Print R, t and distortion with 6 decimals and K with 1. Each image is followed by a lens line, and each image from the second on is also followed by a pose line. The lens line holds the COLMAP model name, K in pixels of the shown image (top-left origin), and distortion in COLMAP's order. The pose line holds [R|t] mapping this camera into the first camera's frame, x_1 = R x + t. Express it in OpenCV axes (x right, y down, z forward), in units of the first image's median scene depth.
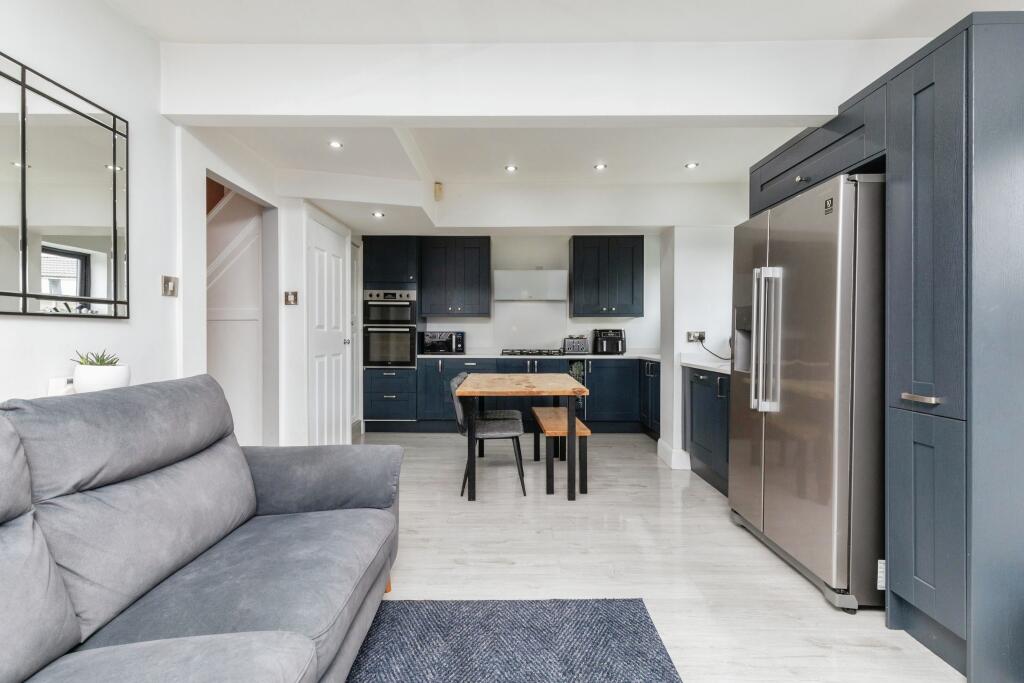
lens RADIAL K [[465.2, 0, 516.8], [0, 465.2, 336.6], [0, 0, 1]] dist [-0.000332, -0.000003]
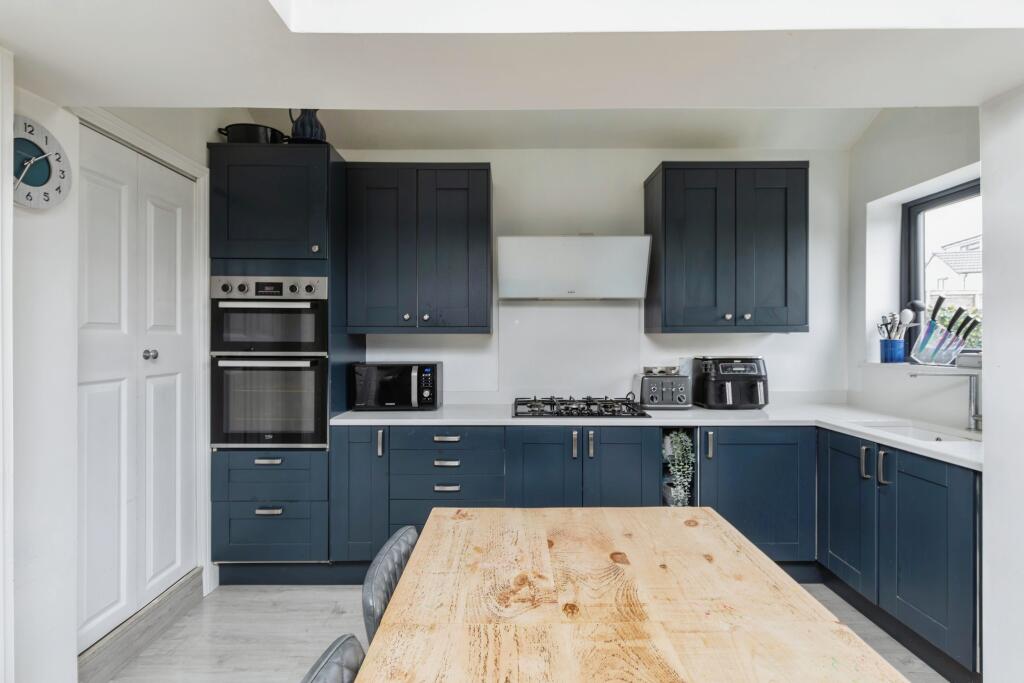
lens RADIAL K [[465.2, 0, 507.1], [0, 465.2, 345.7], [0, 0, 1]] dist [-0.000332, -0.000003]
pose [[0.999985, -0.003539, -0.004069, -0.039060], [0.003532, 0.999992, -0.001643, -0.030451], [0.004075, 0.001628, 0.999990, 0.543695]]
